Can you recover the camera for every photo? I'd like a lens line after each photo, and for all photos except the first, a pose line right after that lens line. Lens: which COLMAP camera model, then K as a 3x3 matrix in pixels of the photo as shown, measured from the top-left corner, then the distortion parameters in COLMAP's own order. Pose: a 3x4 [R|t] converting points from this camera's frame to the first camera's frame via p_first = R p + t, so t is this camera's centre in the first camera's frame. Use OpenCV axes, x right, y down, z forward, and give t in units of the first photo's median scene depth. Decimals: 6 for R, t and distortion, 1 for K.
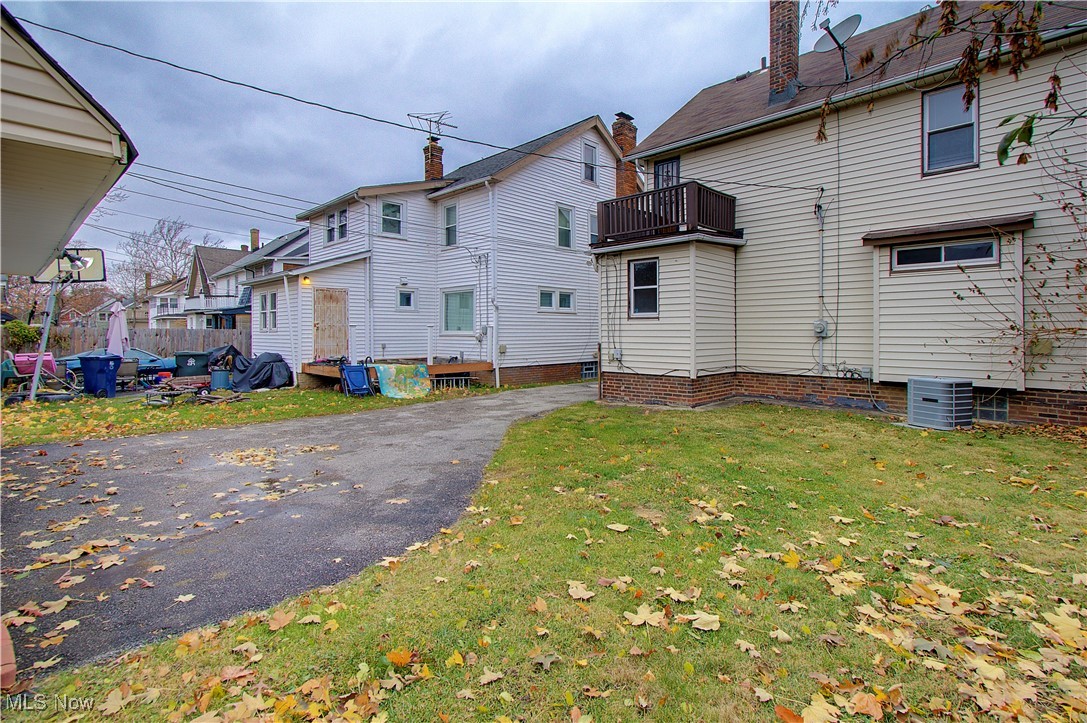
lens RADIAL K [[506.8, 0, 548.4], [0, 506.8, 335.4], [0, 0, 1]] dist [0.003559, -0.000293]
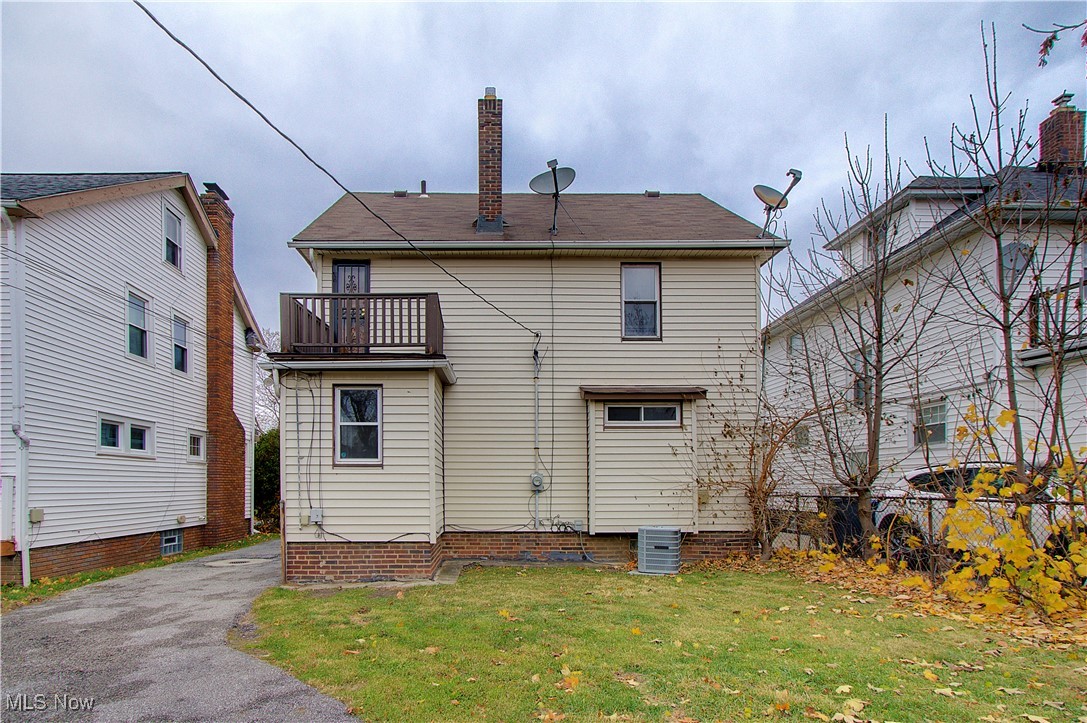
lens RADIAL K [[556.7, 0, 520.2], [0, 556.7, 488.0], [0, 0, 1]] dist [0.001495, 0.002754]
pose [[0.717103, -0.000111, 0.696967, -0.212247], [0.006211, 0.999961, -0.006232, 0.005115], [-0.696940, 0.008798, 0.717076, 0.270935]]
